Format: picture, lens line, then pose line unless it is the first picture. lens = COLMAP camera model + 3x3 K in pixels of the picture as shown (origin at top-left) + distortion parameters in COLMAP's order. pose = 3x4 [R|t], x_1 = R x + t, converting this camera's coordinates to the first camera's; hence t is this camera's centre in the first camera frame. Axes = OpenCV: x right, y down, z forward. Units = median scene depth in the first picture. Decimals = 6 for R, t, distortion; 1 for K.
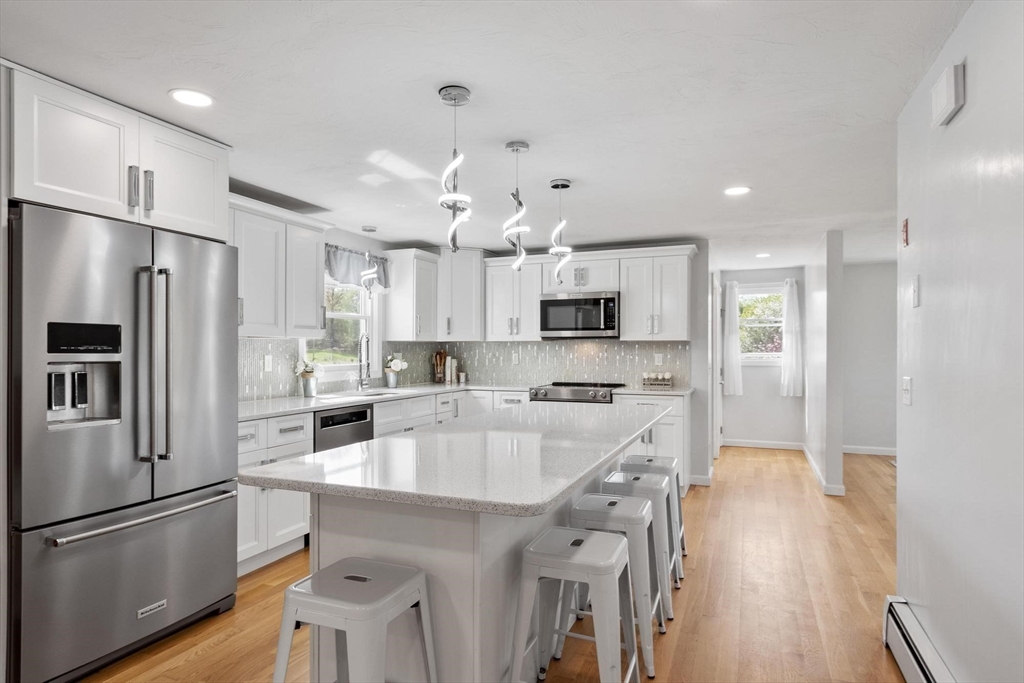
lens RADIAL K [[543.1, 0, 510.5], [0, 543.1, 346.0], [0, 0, 1]] dist [-0.004782, -0.000662]
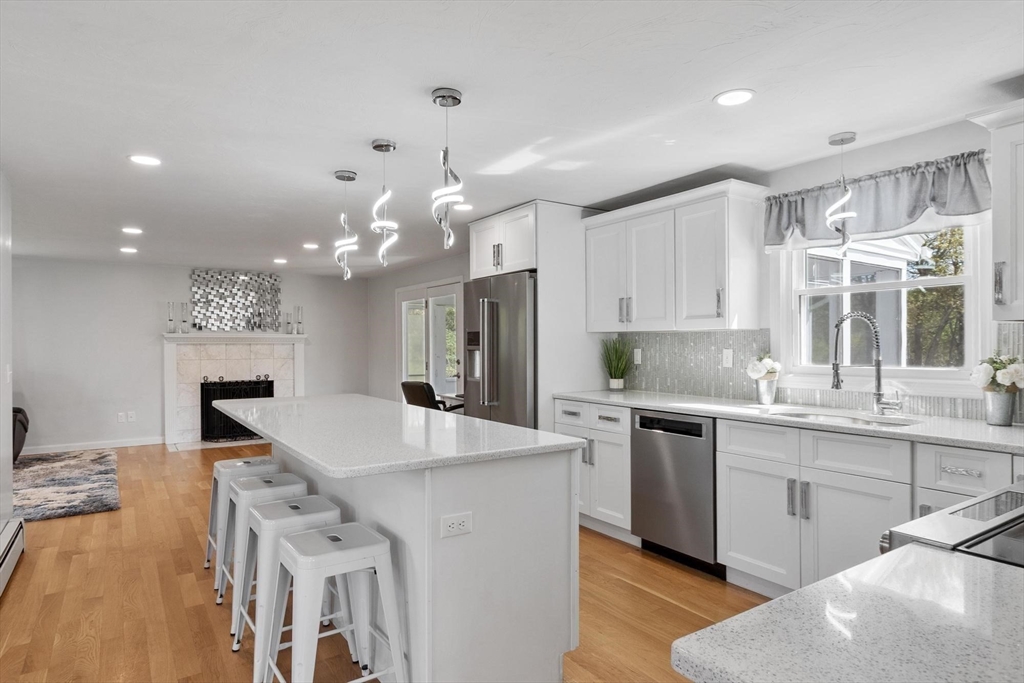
lens RADIAL K [[582.3, 0, 512.0], [0, 582.3, 341.5], [0, 0, 1]] dist [-0.005680, -0.001039]
pose [[-0.538102, -0.004381, -0.842868, 0.611285], [0.007267, 0.999925, -0.009837, 0.012145], [0.842848, -0.011419, -0.538030, 1.355521]]
